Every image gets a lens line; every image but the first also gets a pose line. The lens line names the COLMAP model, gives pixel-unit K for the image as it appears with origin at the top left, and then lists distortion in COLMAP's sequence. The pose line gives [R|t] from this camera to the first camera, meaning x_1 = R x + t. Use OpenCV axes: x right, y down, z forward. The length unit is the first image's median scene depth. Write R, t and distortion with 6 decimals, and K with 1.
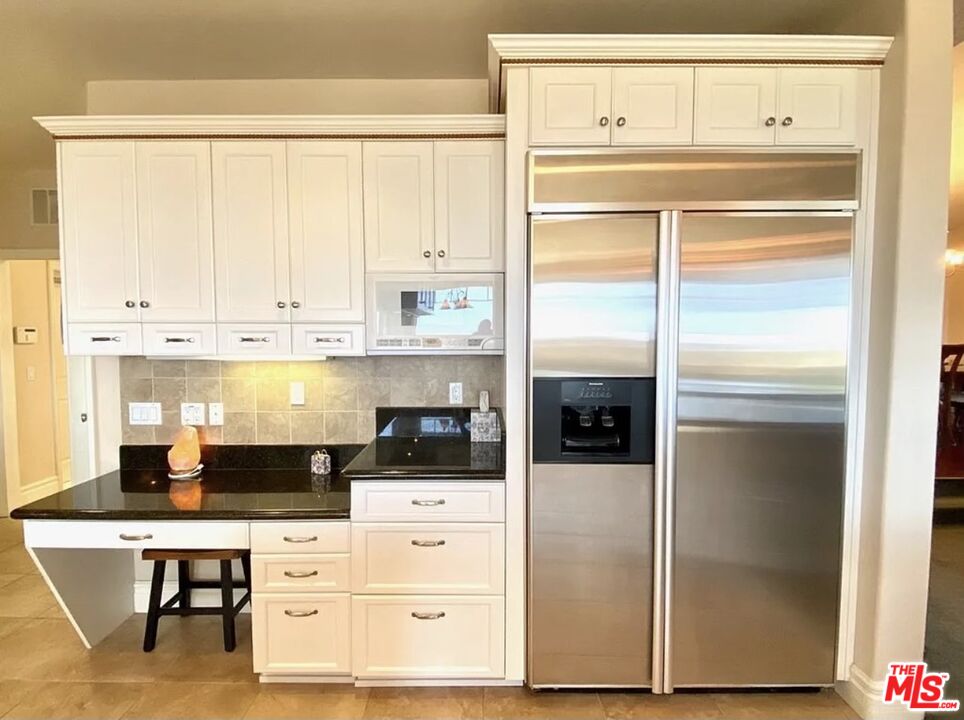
lens RADIAL K [[491.7, 0, 483.5], [0, 491.7, 362.2], [0, 0, 1]] dist [0.006915, -0.000742]
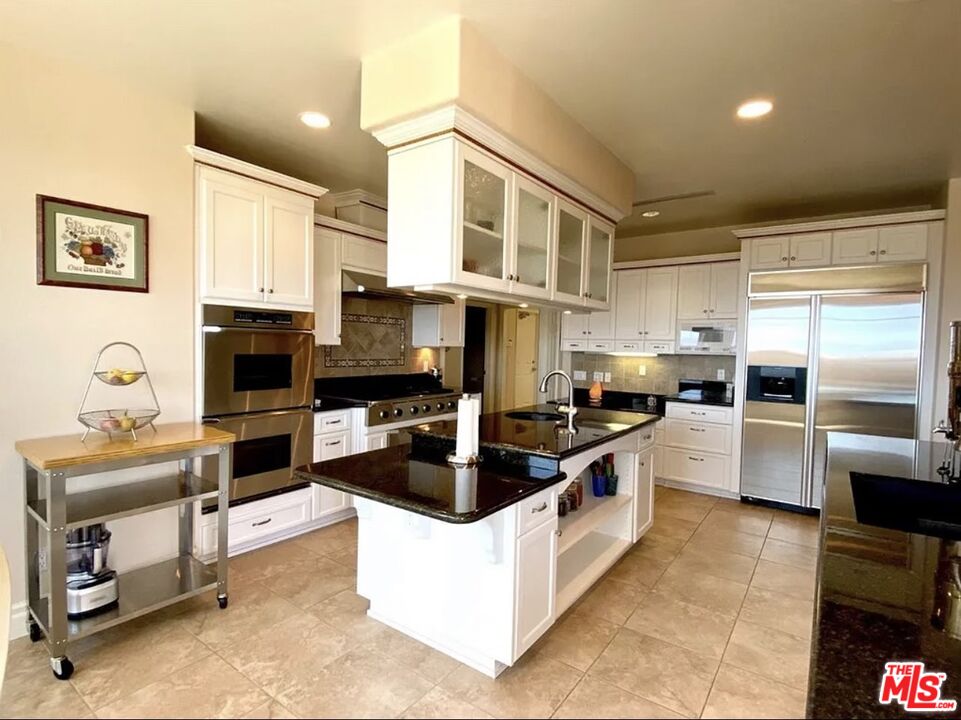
lens RADIAL K [[490.2, 0, 481.9], [0, 490.2, 365.1], [0, 0, 1]] dist [0.006915, -0.000742]
pose [[0.819136, 0.042770, -0.572003, 0.323065], [-0.048647, 0.998803, 0.005017, 0.066586], [0.571533, 0.023717, 0.820236, -1.348077]]
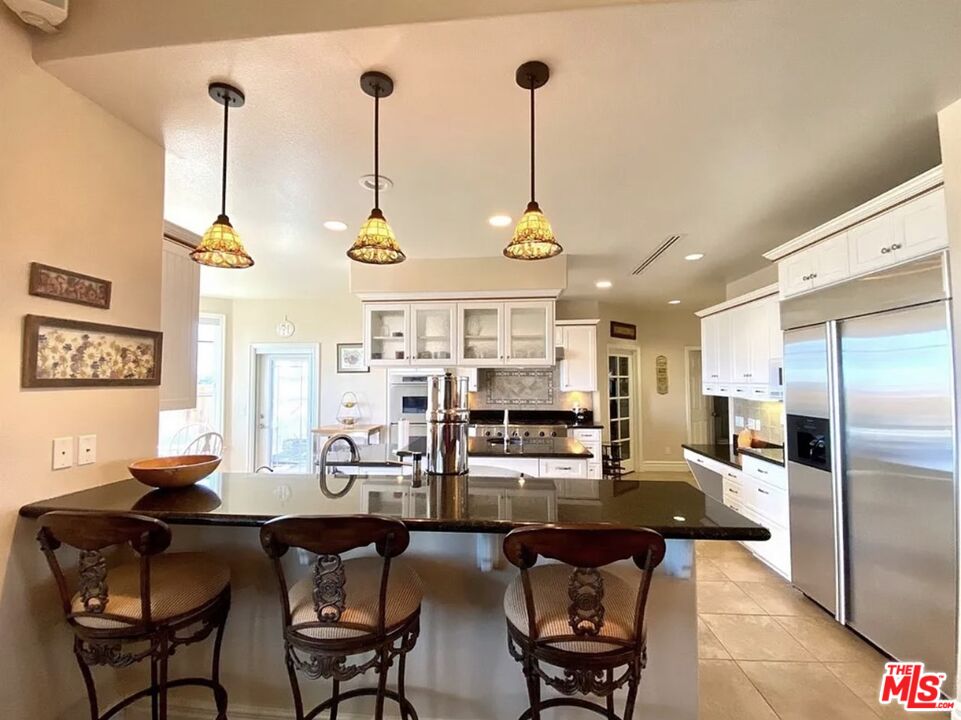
lens RADIAL K [[412.8, 0, 480.7], [0, 412.8, 359.4], [0, 0, 1]] dist [0.002893, 0.000066]
pose [[-0.073734, -0.047192, -0.996161, 1.404038], [-0.043471, 0.998082, -0.044065, -0.049534], [0.996330, 0.040055, -0.075644, -0.064030]]
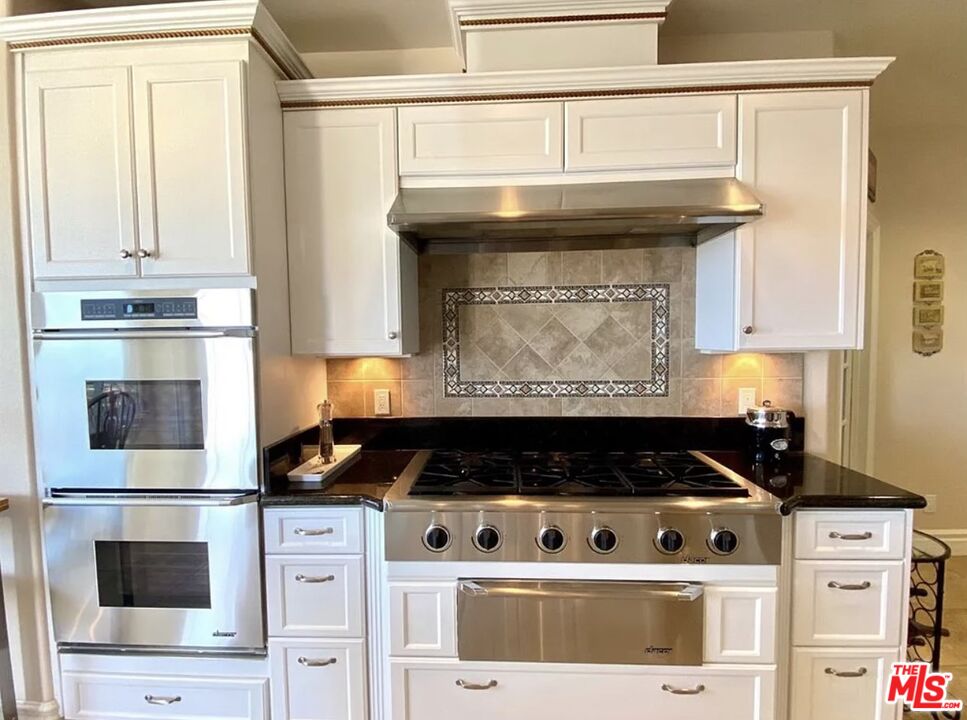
lens RADIAL K [[493.2, 0, 480.3], [0, 493.2, 363.4], [0, 0, 1]] dist [0.006915, -0.000742]
pose [[-0.048172, 0.055061, -0.997320, -0.256331], [-0.032151, 0.997877, 0.056645, -0.004391], [0.998321, 0.034793, -0.046299, -0.102450]]
